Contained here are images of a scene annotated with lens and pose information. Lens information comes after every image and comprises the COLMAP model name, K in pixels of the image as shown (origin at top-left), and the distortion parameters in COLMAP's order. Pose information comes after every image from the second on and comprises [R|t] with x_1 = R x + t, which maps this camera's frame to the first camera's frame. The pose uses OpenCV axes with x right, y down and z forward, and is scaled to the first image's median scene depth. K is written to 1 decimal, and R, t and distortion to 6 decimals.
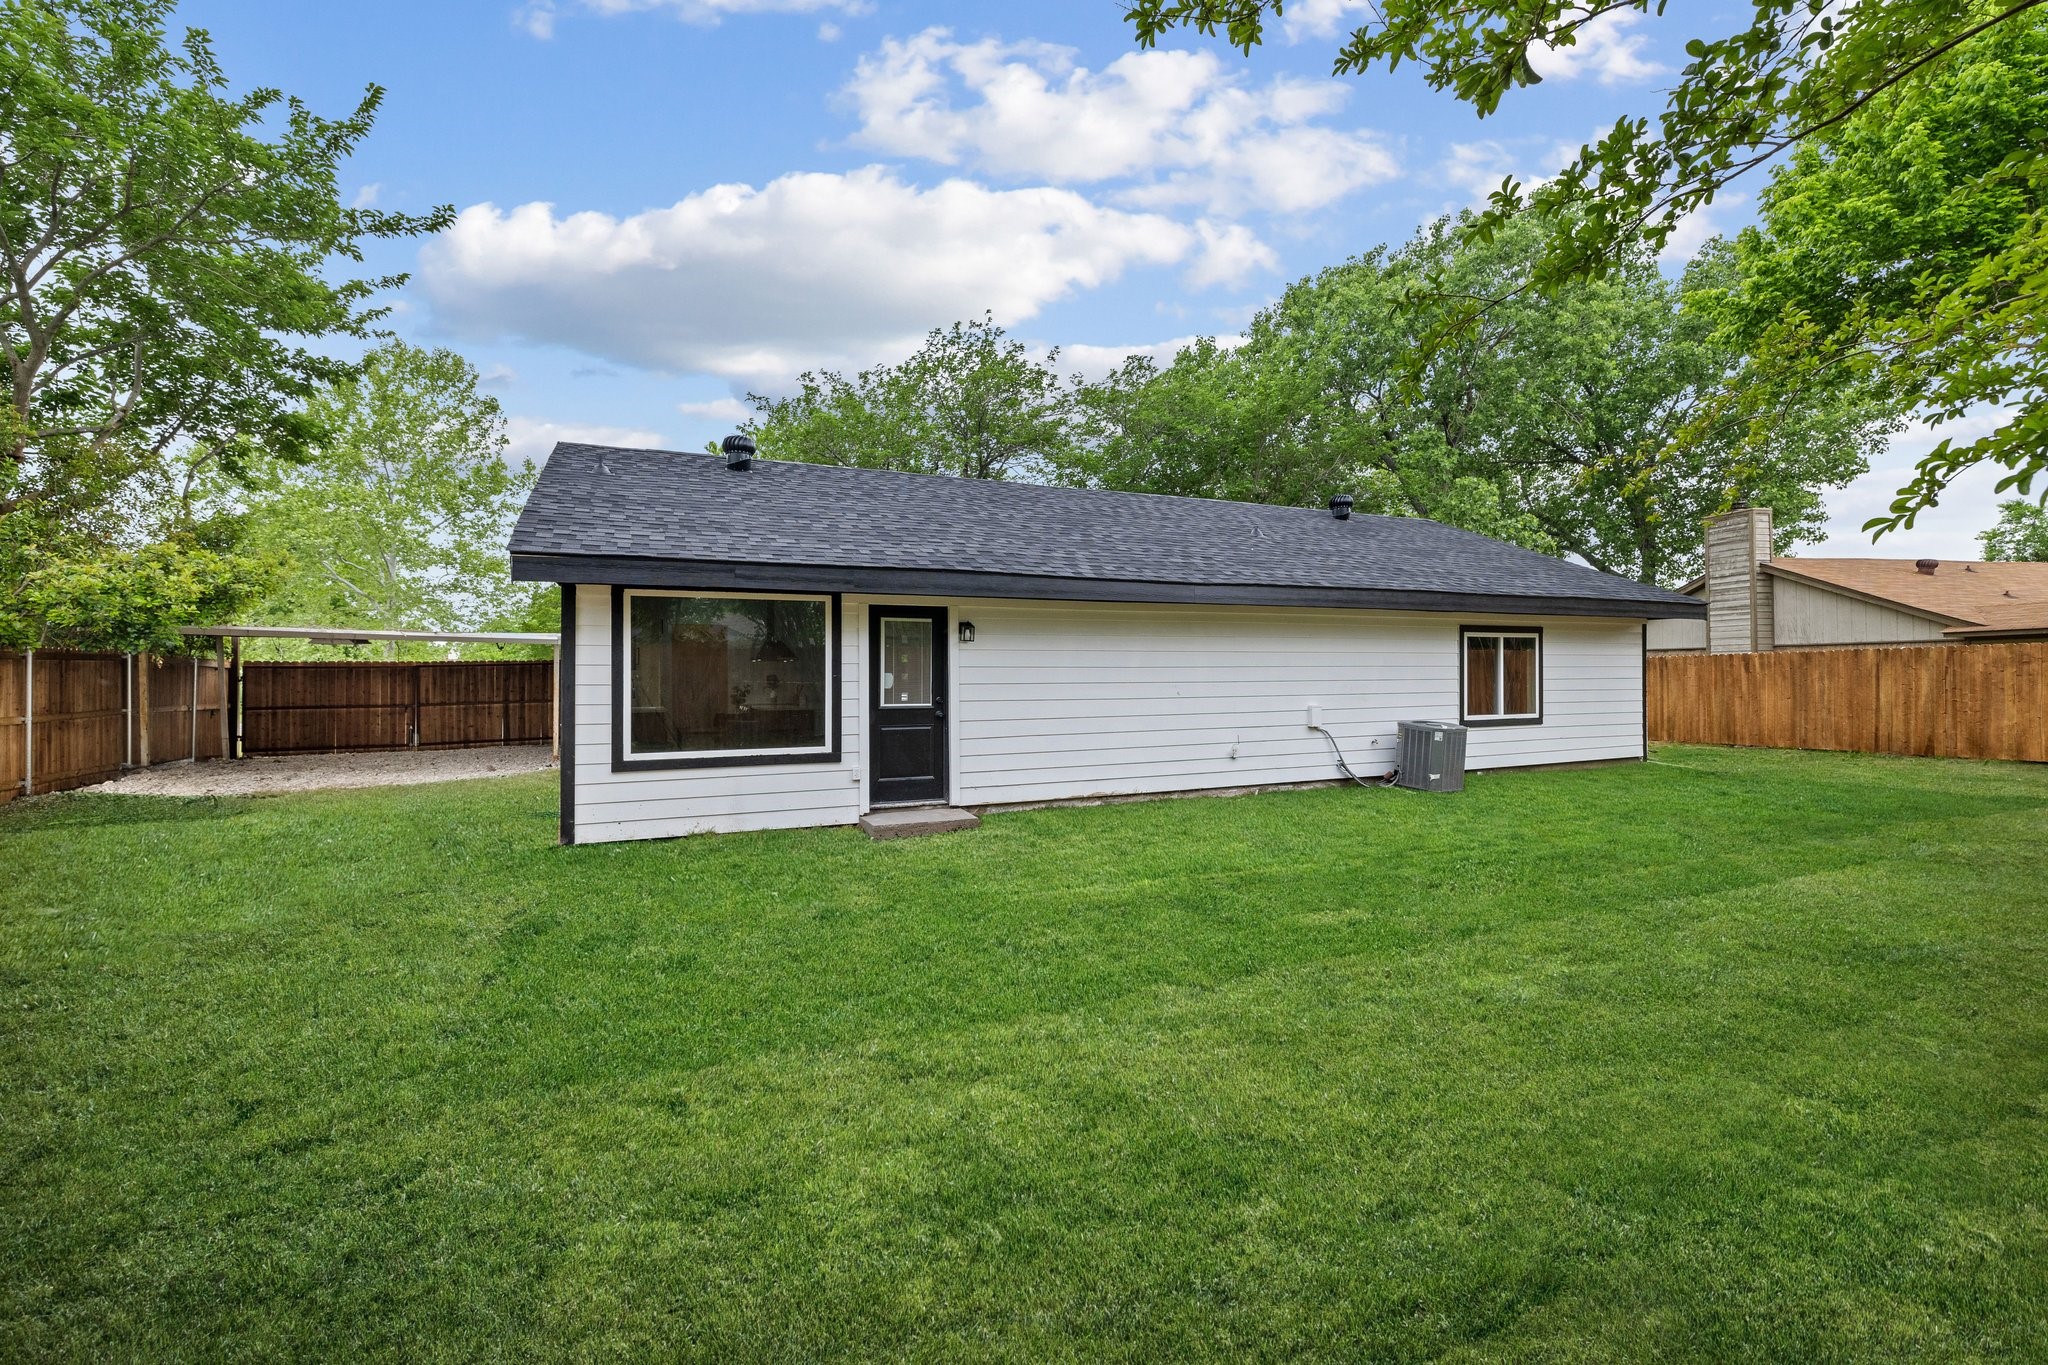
lens RADIAL K [[874.9, 0, 1031.7], [0, 874.9, 669.6], [0, 0, 1]] dist [0.000985, 0.000091]
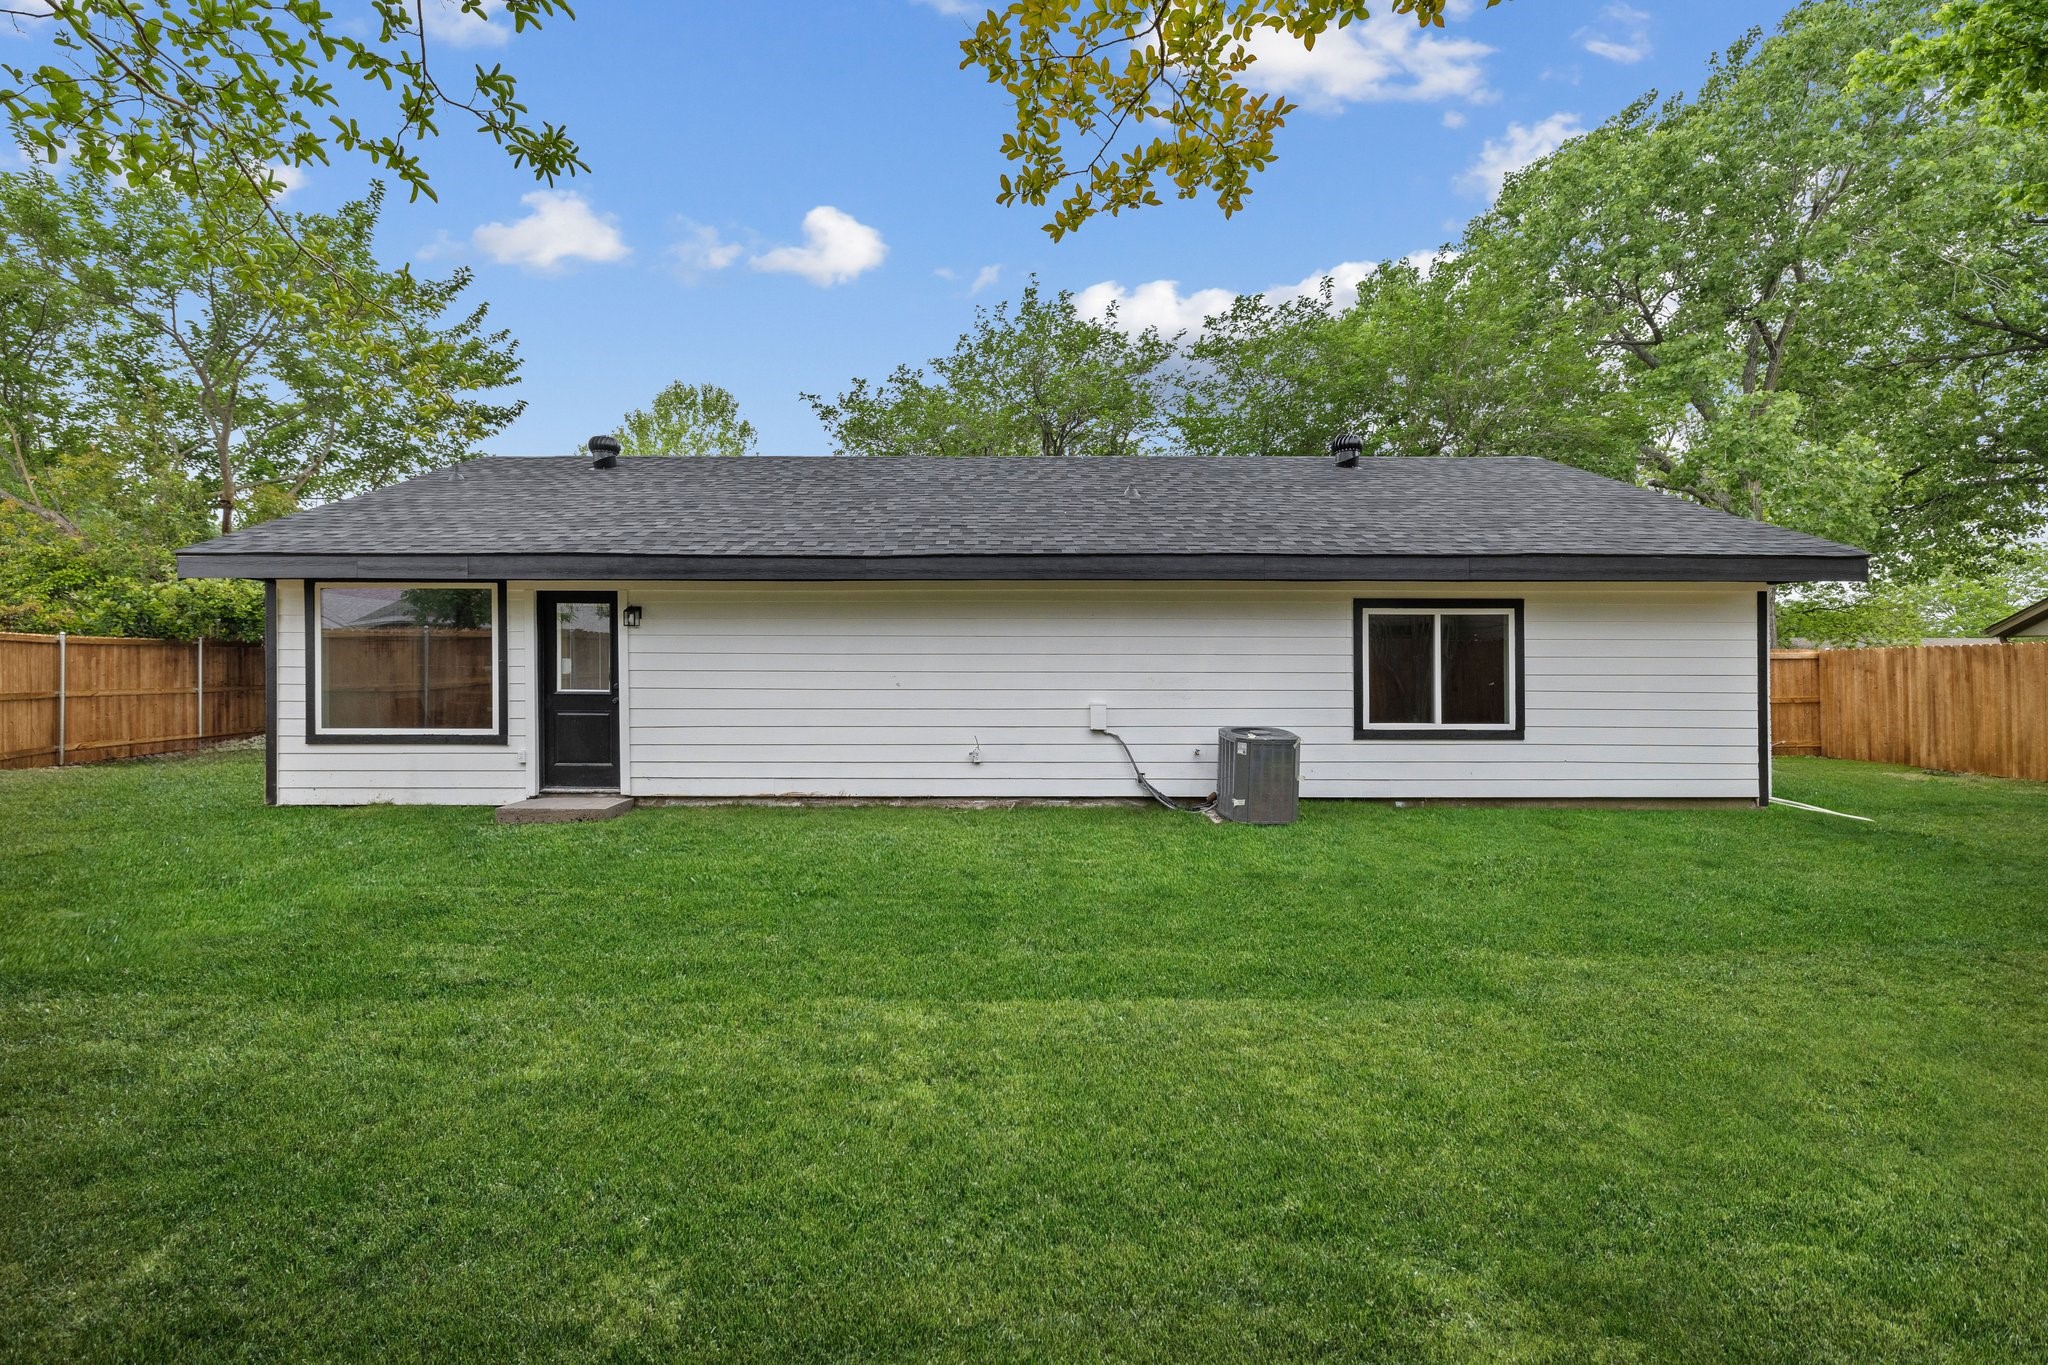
lens RADIAL K [[874.9, 0, 1004.5], [0, 874.9, 680.5], [0, 0, 1]] dist [0.000985, 0.000091]
pose [[0.912653, 0.015028, -0.408460, 0.552331], [-0.005739, 0.999697, 0.023956, 0.001465], [0.408696, -0.019519, 0.912462, 0.227571]]
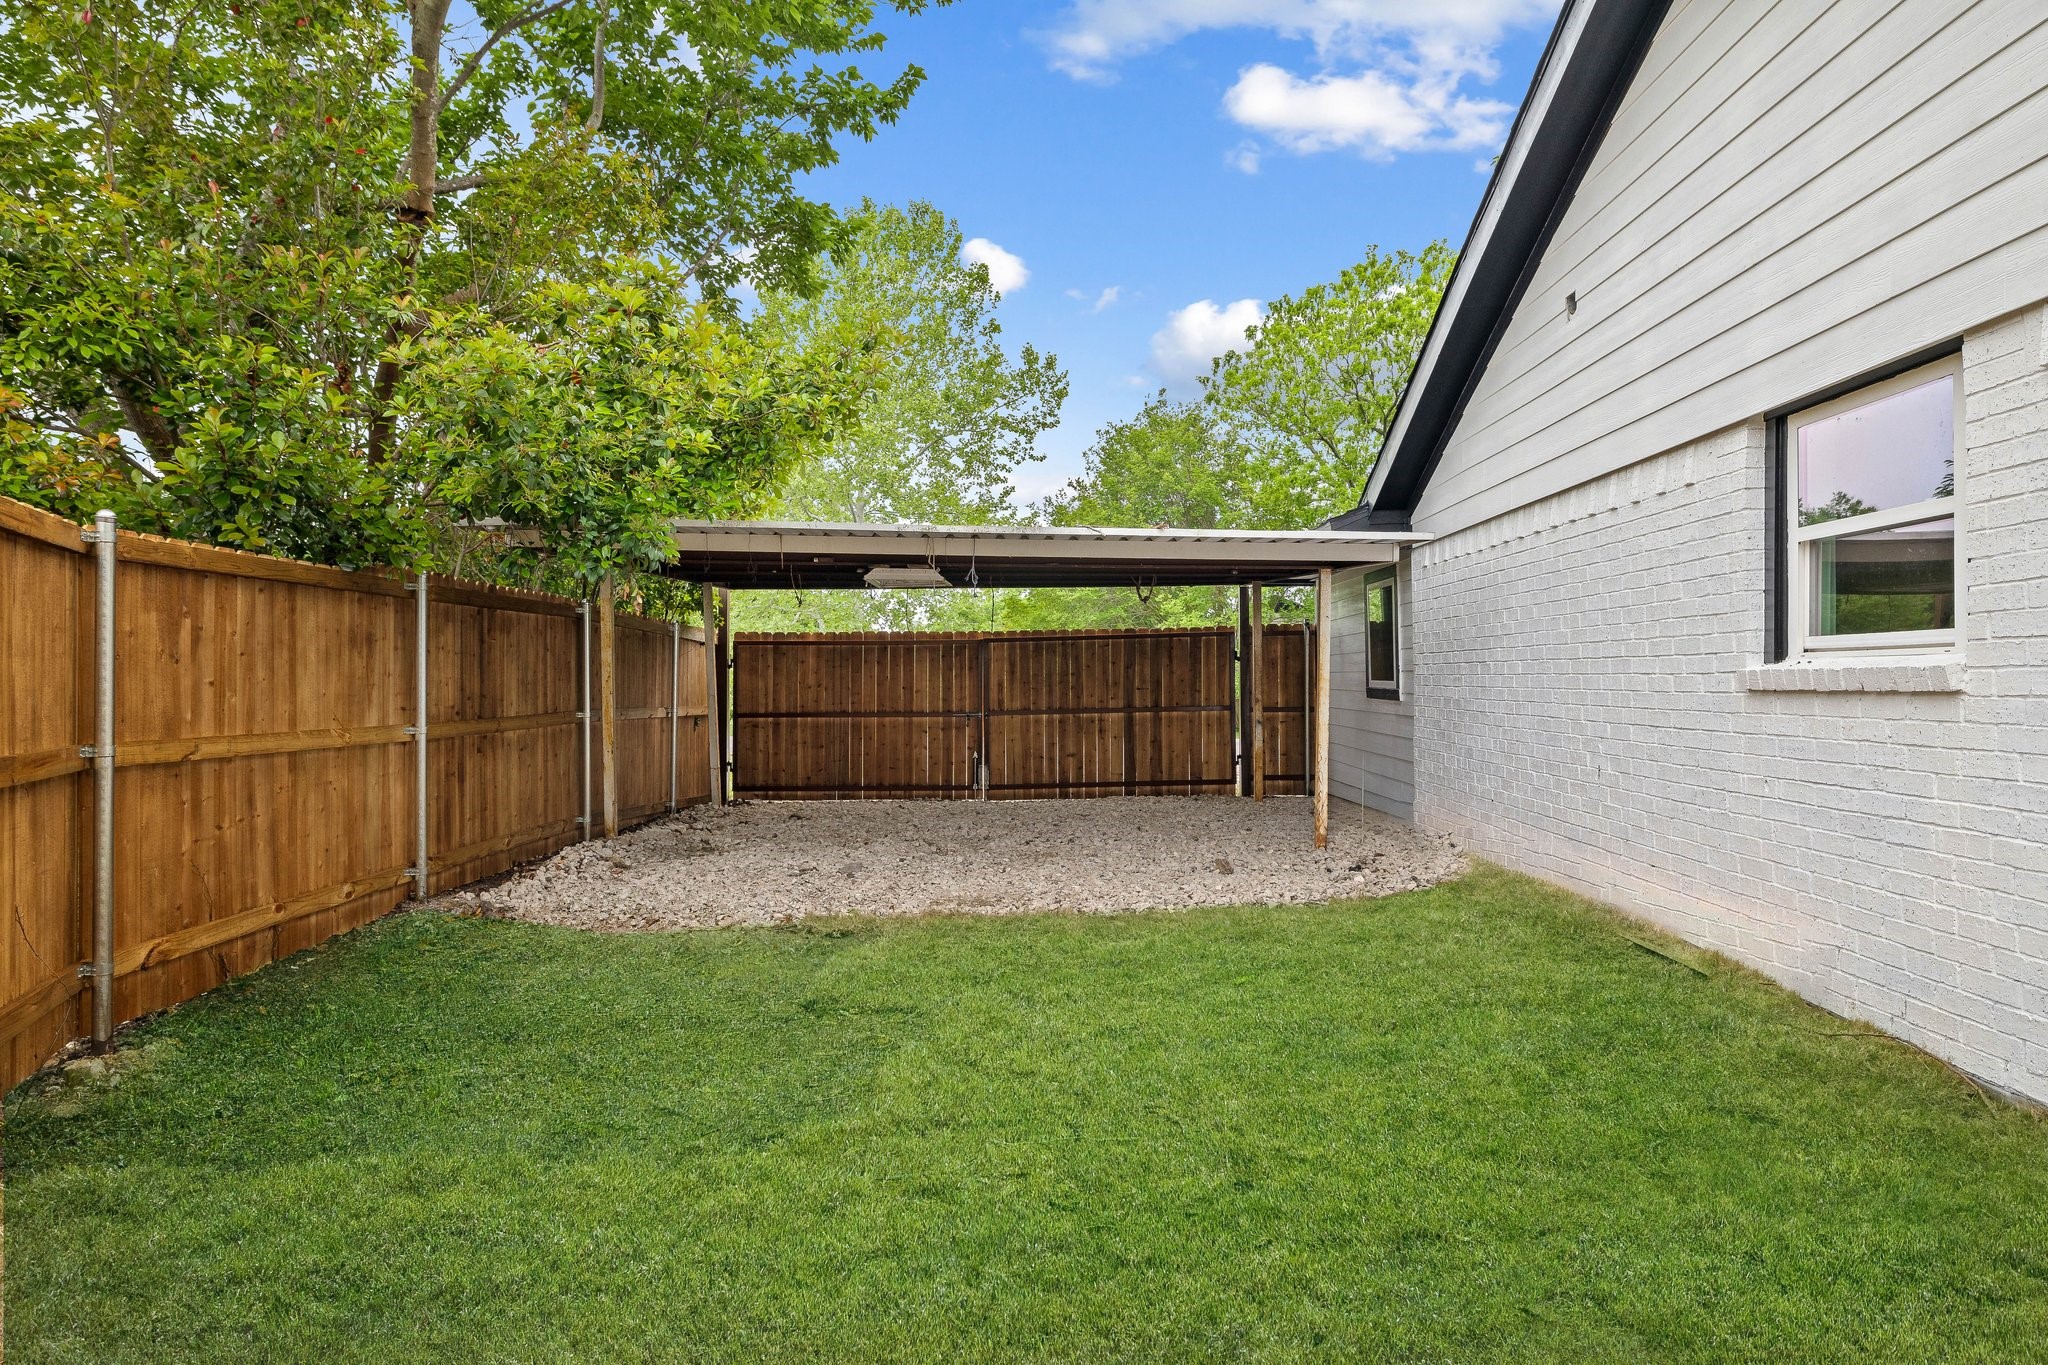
lens RADIAL K [[1190.6, 0, 1007.1], [0, 1190.6, 691.0], [0, 0, 1]] dist [-0.009221, -0.000787]
pose [[0.893564, 0.004231, -0.448917, -0.551726], [0.002135, 0.999904, 0.013675, 0.026186], [0.448931, -0.013178, 0.893469, 0.541051]]
